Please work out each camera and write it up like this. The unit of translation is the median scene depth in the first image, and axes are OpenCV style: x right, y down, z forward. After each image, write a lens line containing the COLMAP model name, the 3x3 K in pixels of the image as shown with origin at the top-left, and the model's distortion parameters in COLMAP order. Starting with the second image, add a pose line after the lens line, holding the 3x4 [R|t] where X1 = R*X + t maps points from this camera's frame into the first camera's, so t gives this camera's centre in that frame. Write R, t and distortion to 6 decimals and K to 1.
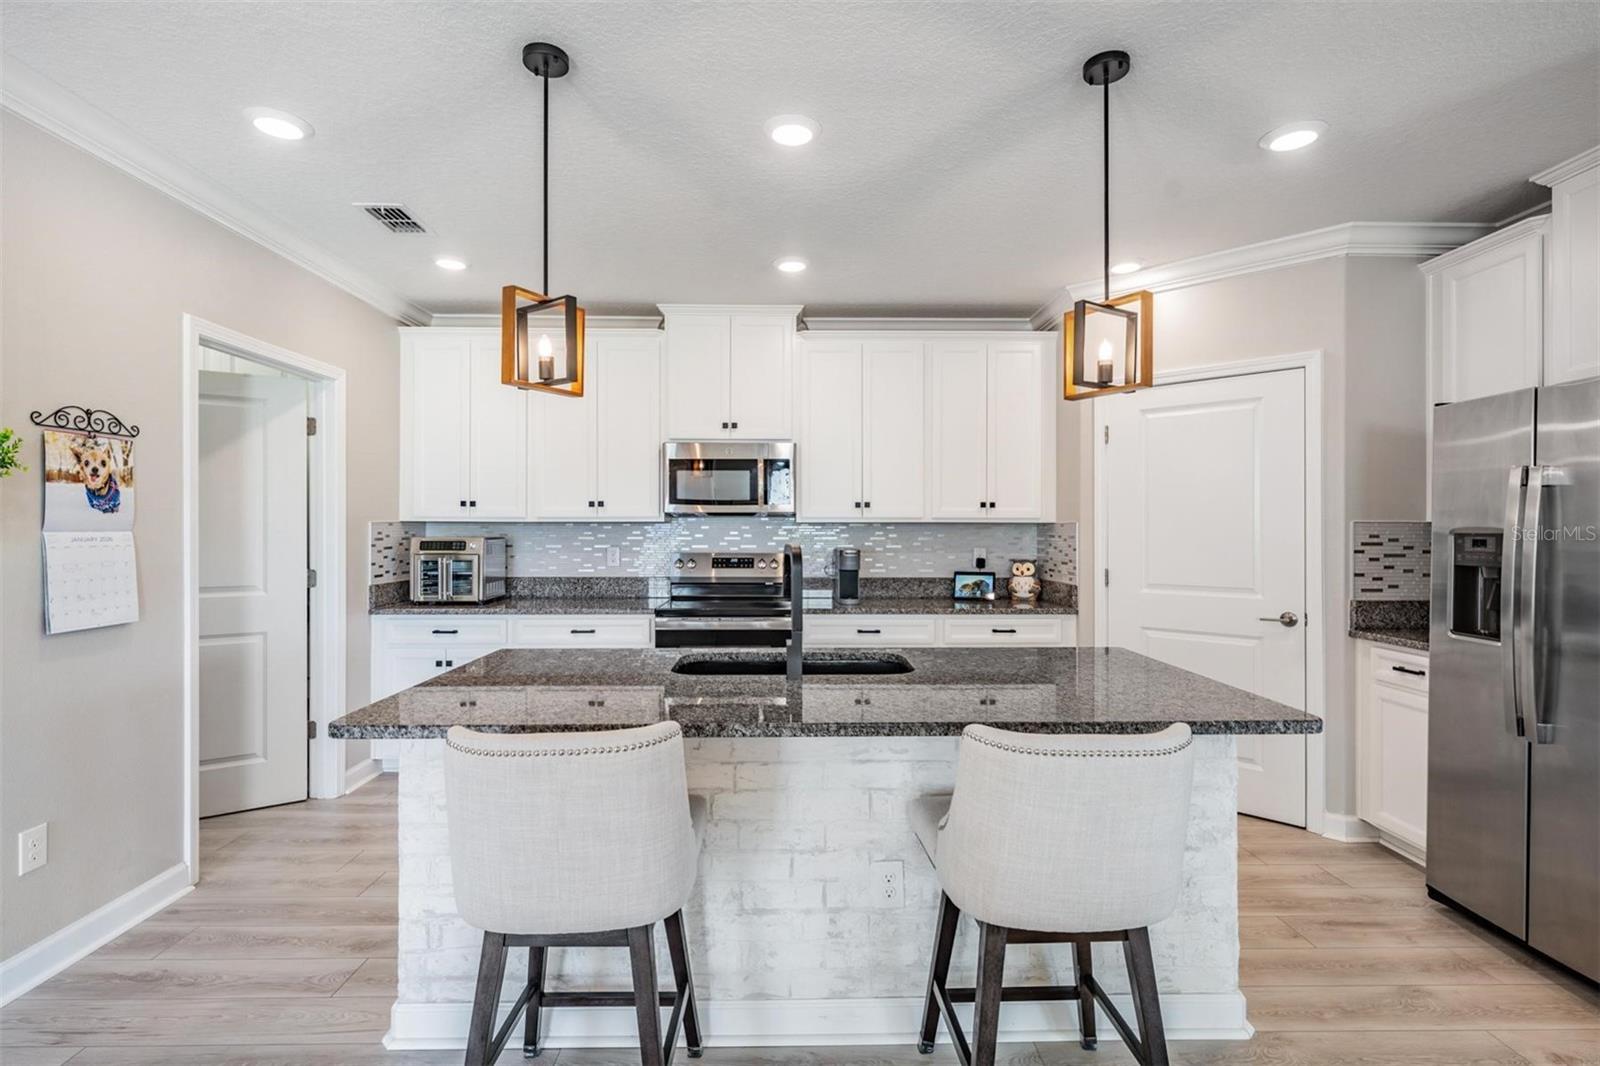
lens RADIAL K [[761.3, 0, 823.2], [0, 761.3, 527.9], [0, 0, 1]] dist [0.000608, 0.000036]
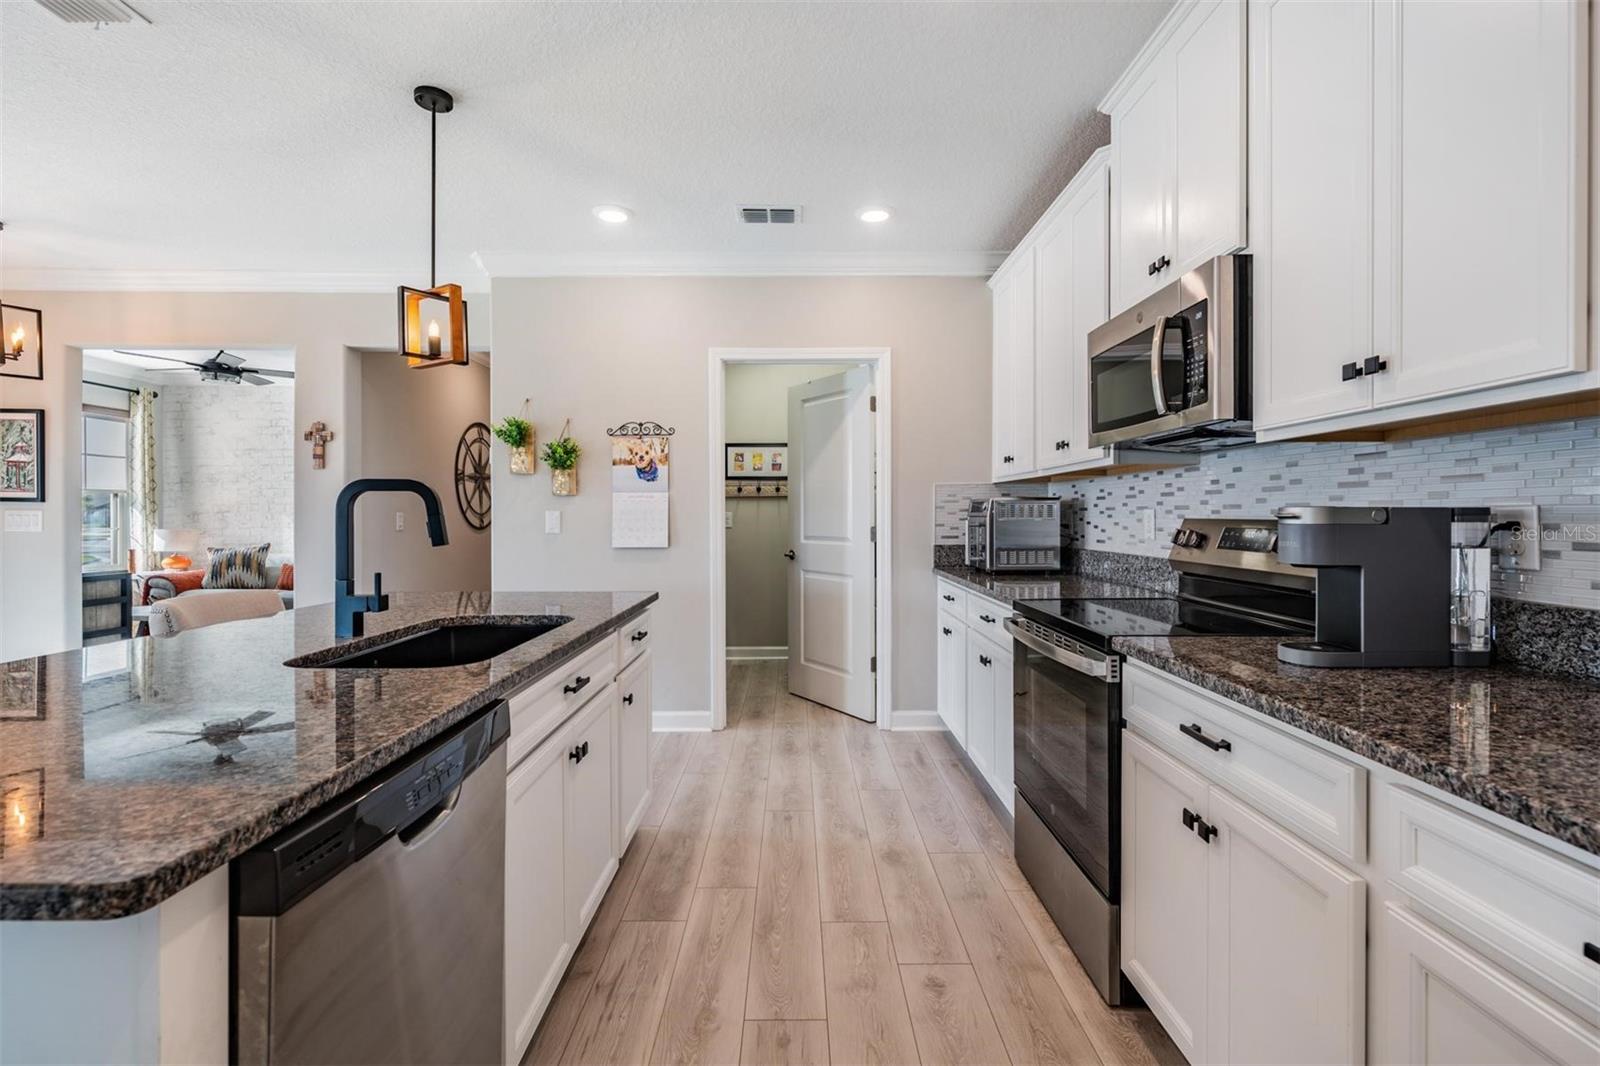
lens RADIAL K [[724.5, 0, 797.7], [0, 724.5, 518.8], [0, 0, 1]] dist [-0.001938, -0.000605]
pose [[-0.008211, 0.005971, -0.999948, 0.644426], [0.000104, 0.999982, 0.005970, 0.051037], [0.999966, -0.000055, -0.008211, 1.280416]]
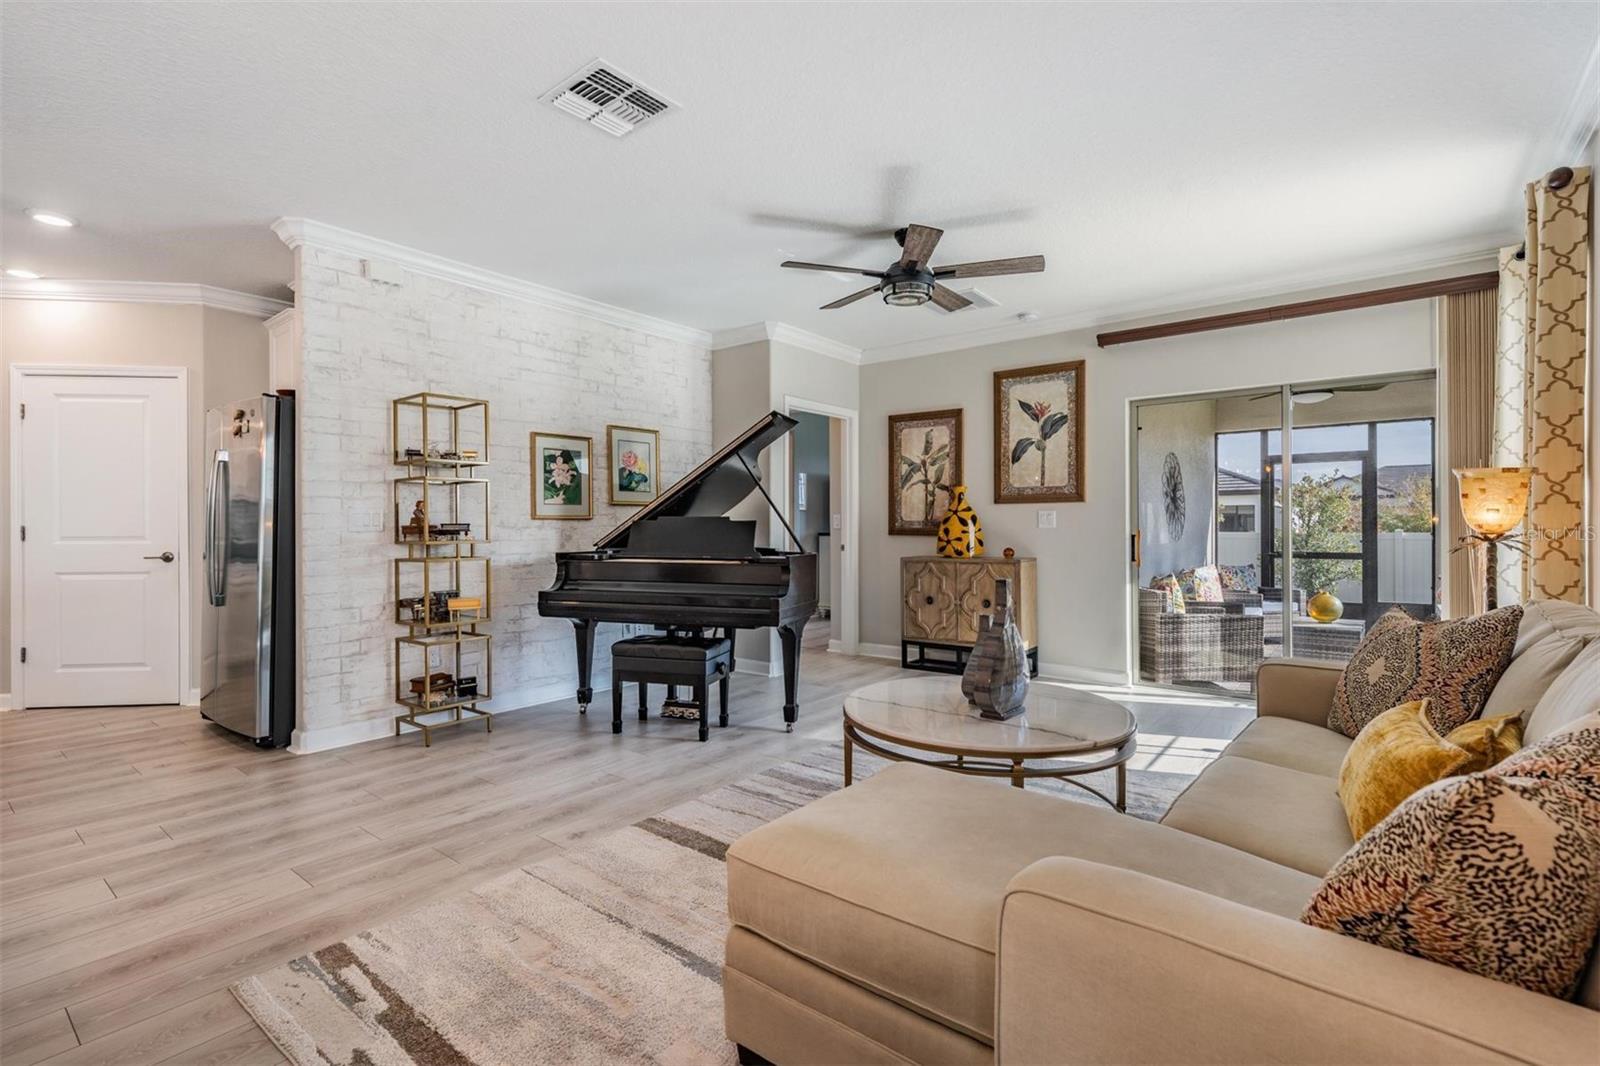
lens RADIAL K [[724.5, 0, 797.7], [0, 724.5, 518.8], [0, 0, 1]] dist [-0.001938, -0.000605]
pose [[0.642158, 0.004230, 0.766561, 0.440595], [0.000575, 0.999982, -0.006000, 0.076200], [-0.766572, 0.004293, 0.642144, -0.948784]]
